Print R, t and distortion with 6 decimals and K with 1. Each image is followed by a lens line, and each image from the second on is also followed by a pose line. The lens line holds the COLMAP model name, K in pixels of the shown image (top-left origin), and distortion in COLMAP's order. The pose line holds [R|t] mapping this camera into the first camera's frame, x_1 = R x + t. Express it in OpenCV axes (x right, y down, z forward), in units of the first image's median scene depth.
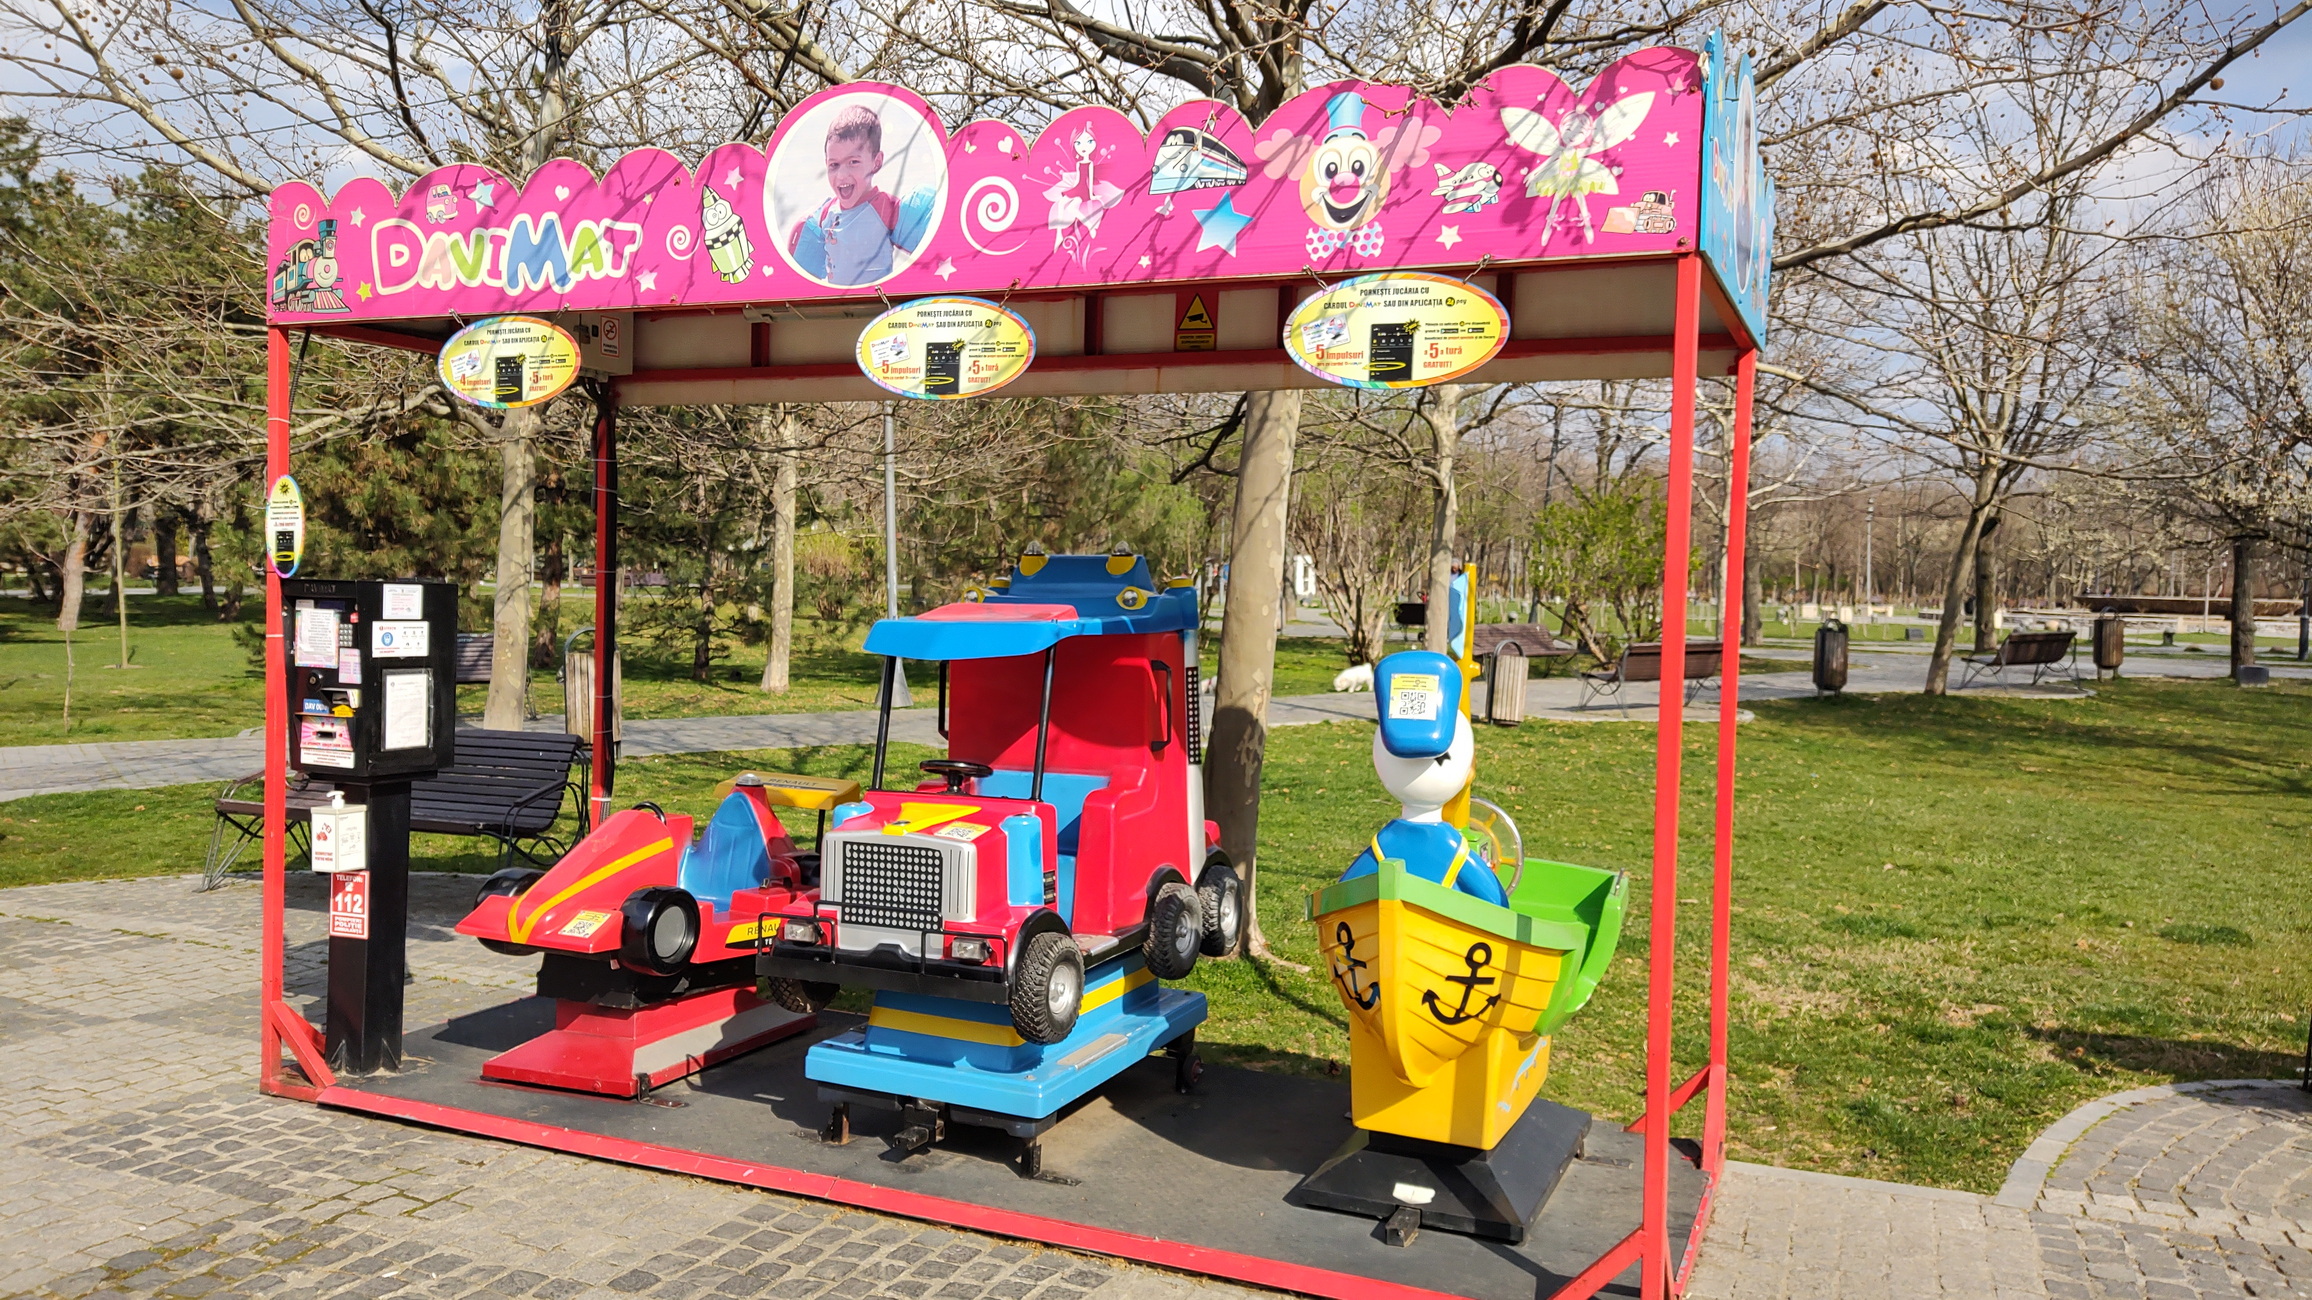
lens RADIAL K [[1765.6, 0, 1209.6], [0, 1765.6, 643.2], [0, 0, 1]] dist [0.066109, -0.088476]
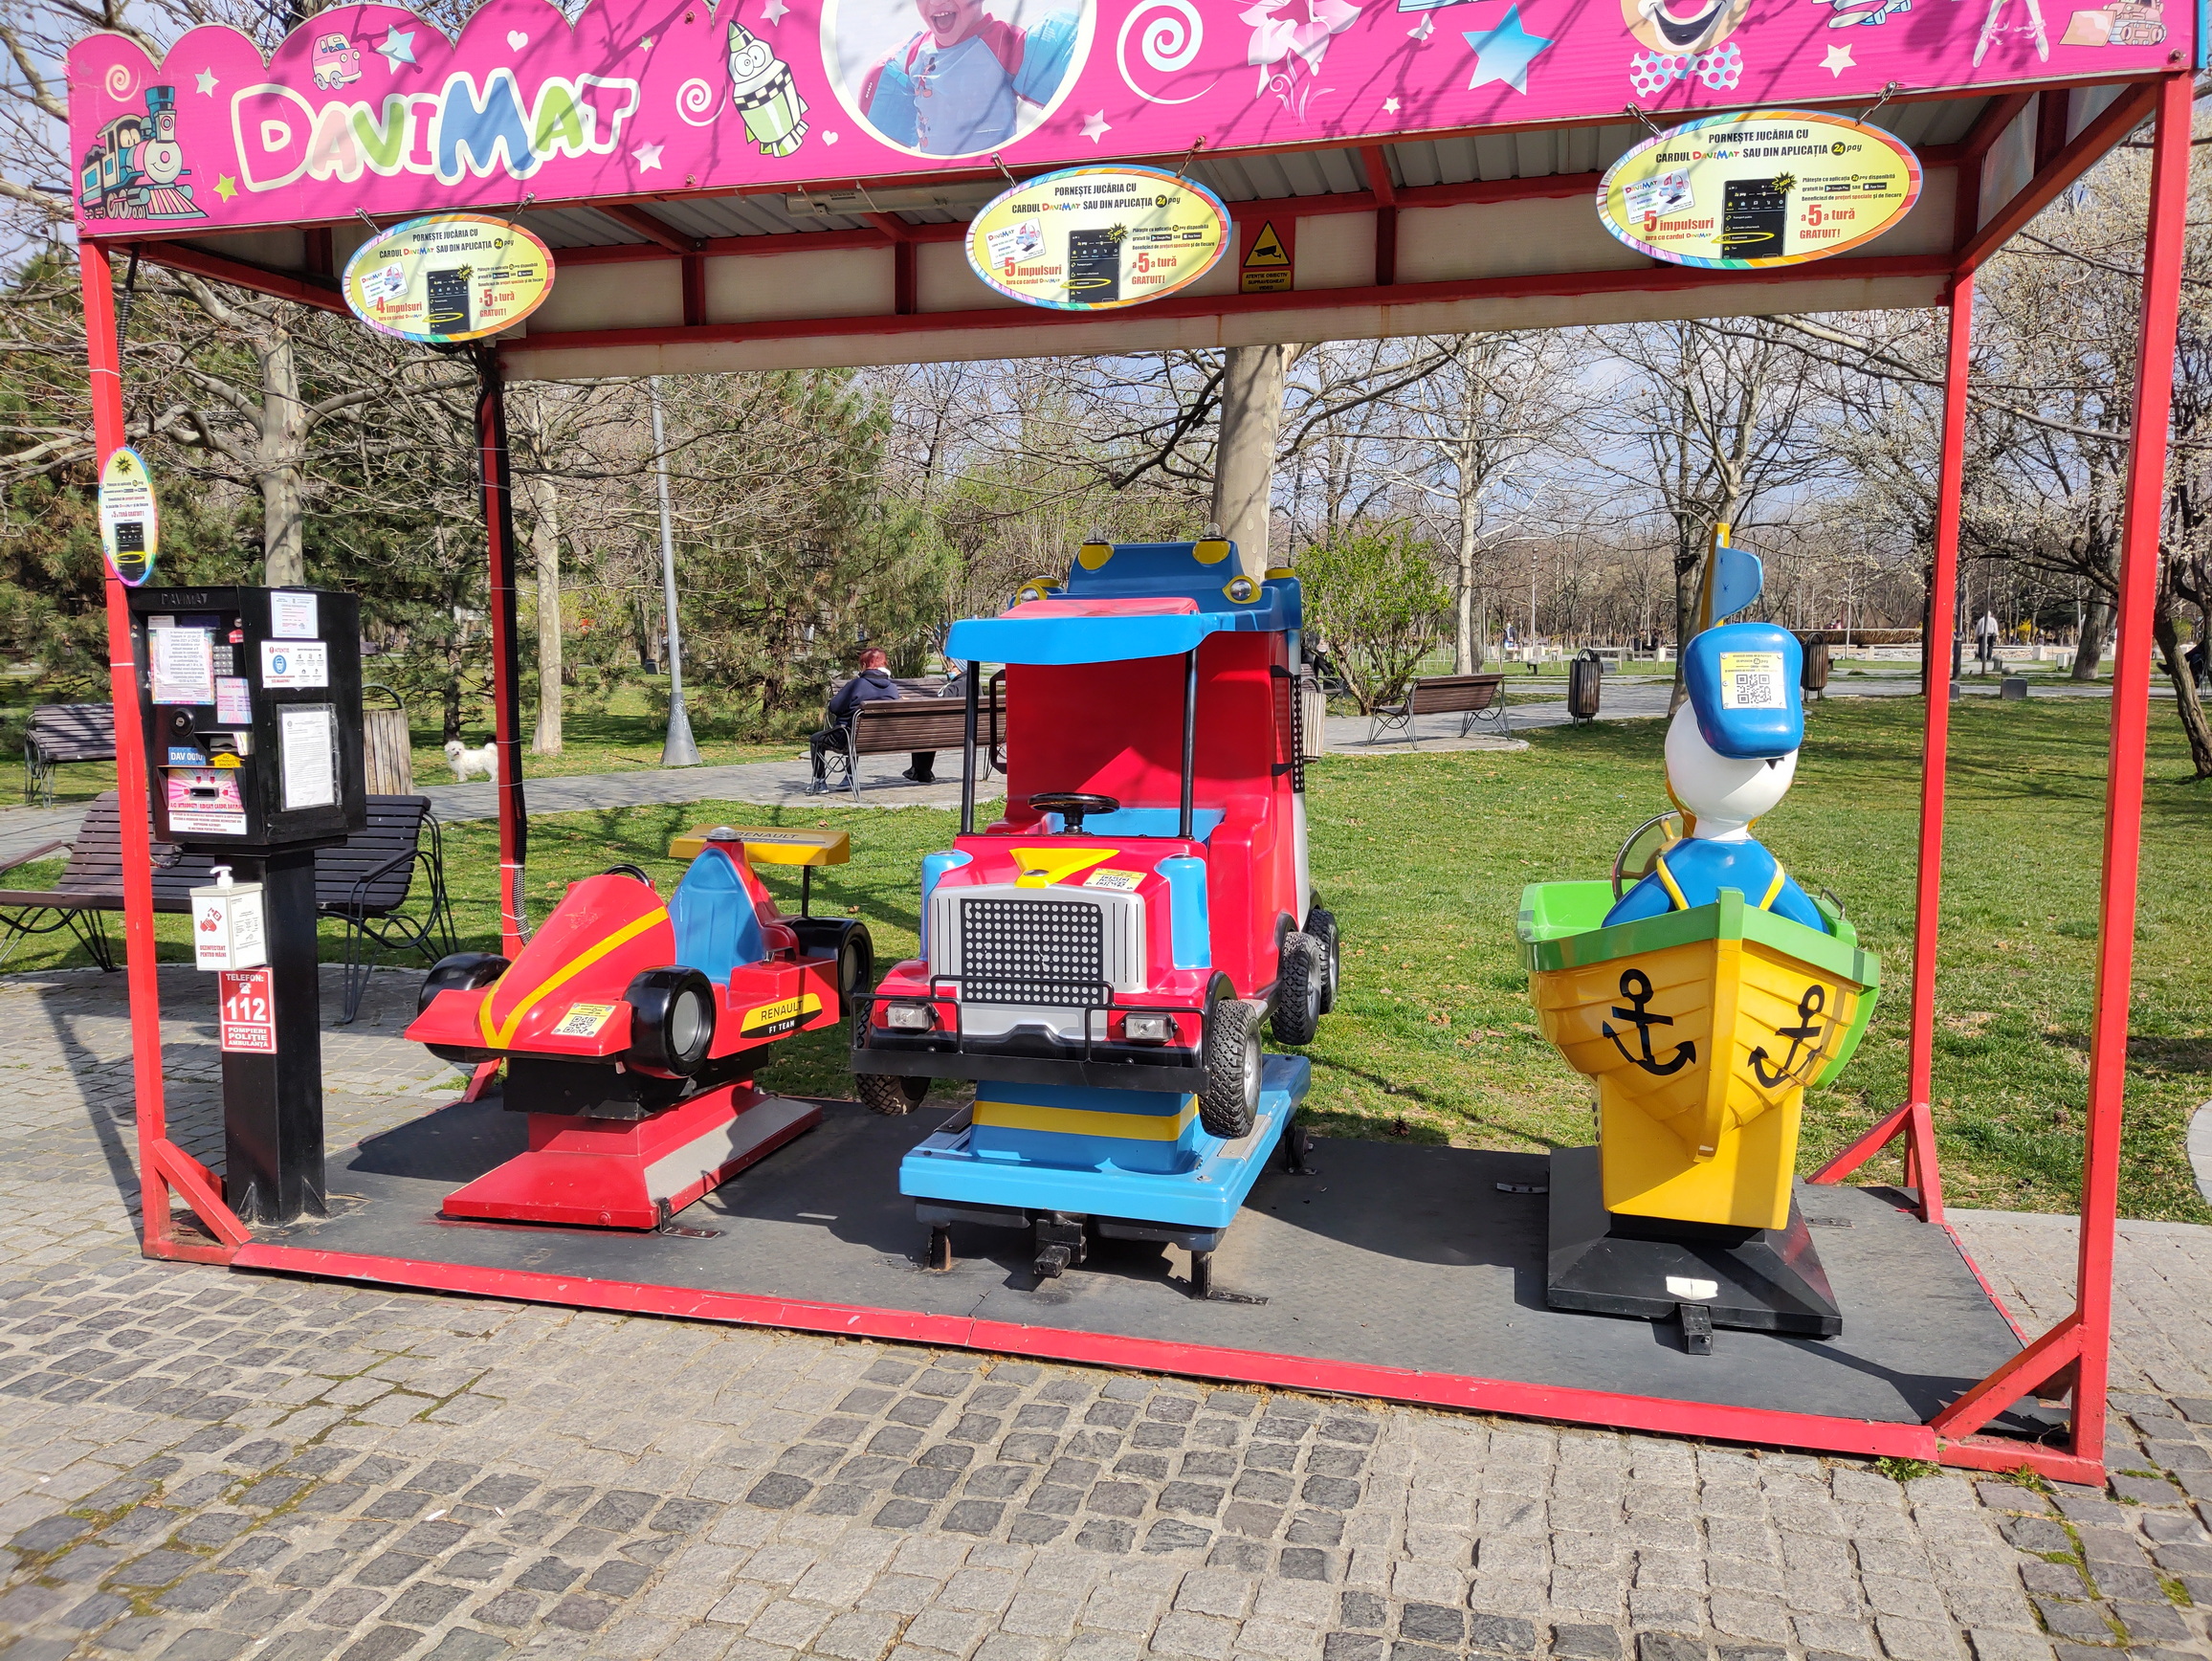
lens RADIAL K [[1661.0, 0, 1145.9], [0, 1661.0, 830.9], [0, 0, 1]] dist [0.057793, -0.064921]
pose [[0.989102, -0.042057, 0.141098, -0.201638], [0.030909, 0.996292, 0.080295, 0.022671], [-0.143951, -0.075059, 0.986734, 0.237143]]
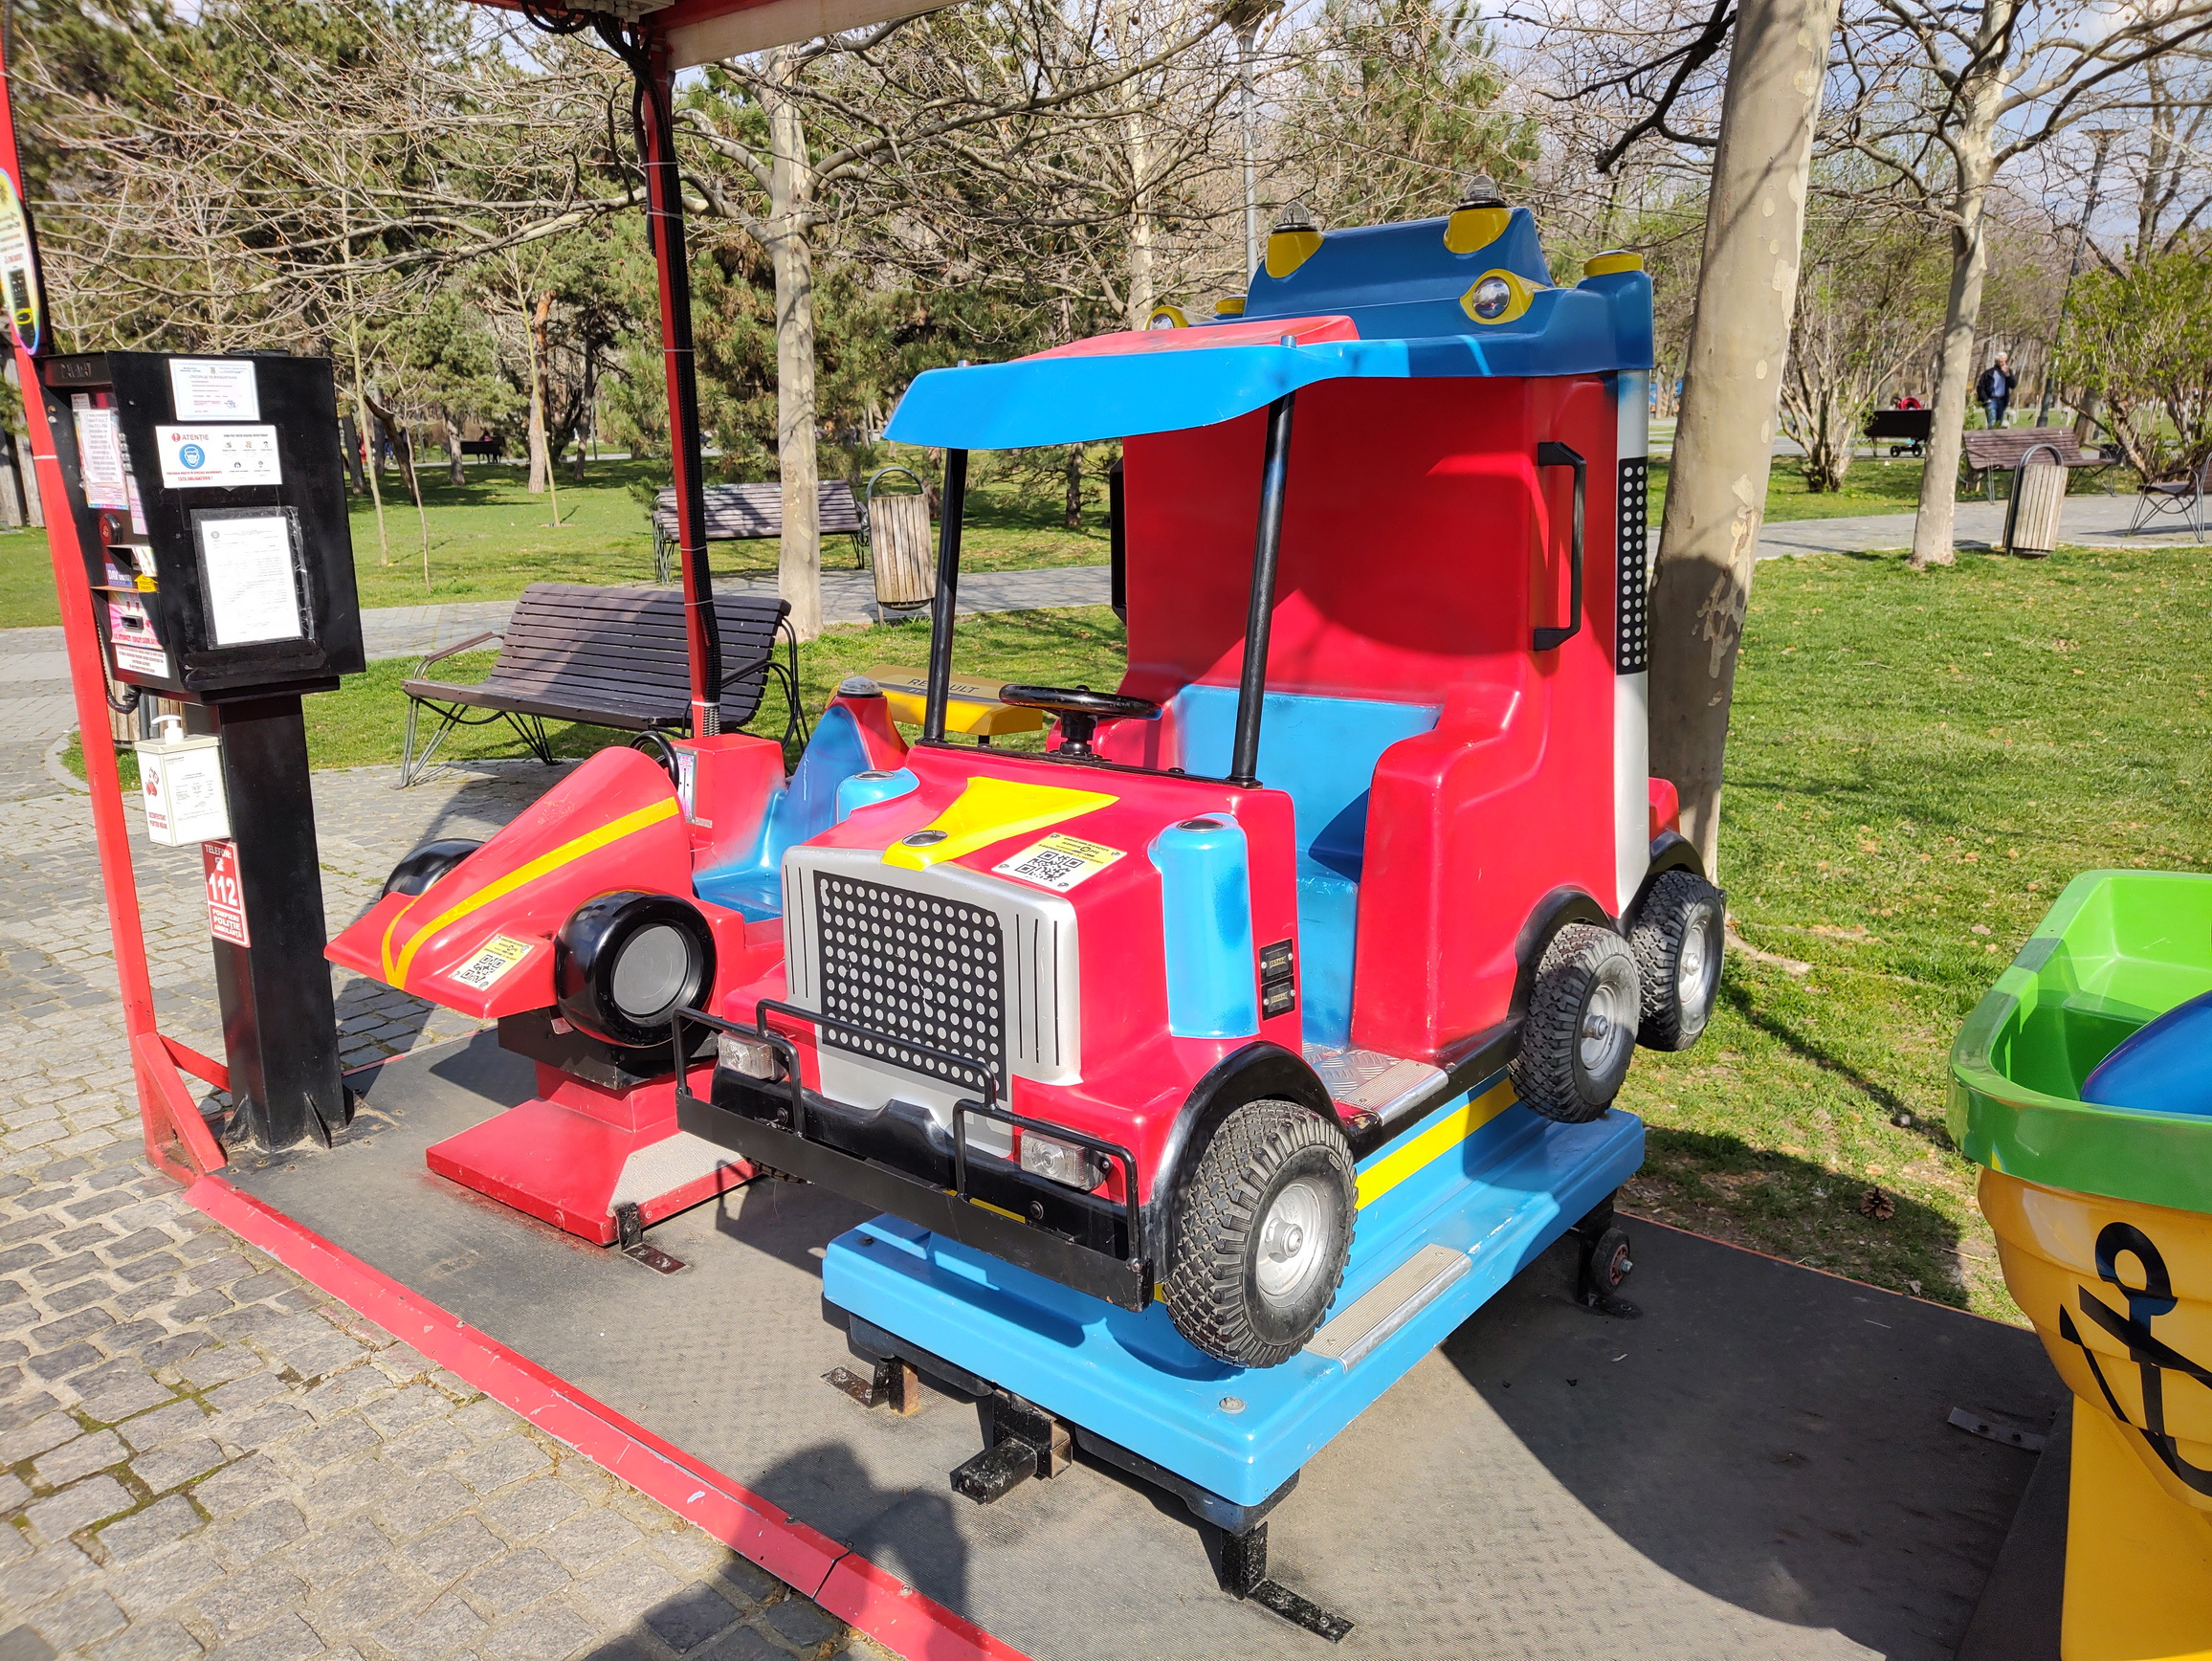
lens RADIAL K [[1661.0, 0, 1120.0], [0, 1661.0, 830.0], [0, 0, 1]] dist [0.057793, -0.064921]
pose [[0.957909, 0.027065, -0.285792, -0.010929], [0.031339, 0.979736, 0.197825, 0.018298], [0.285355, -0.198455, 0.937650, 0.556396]]
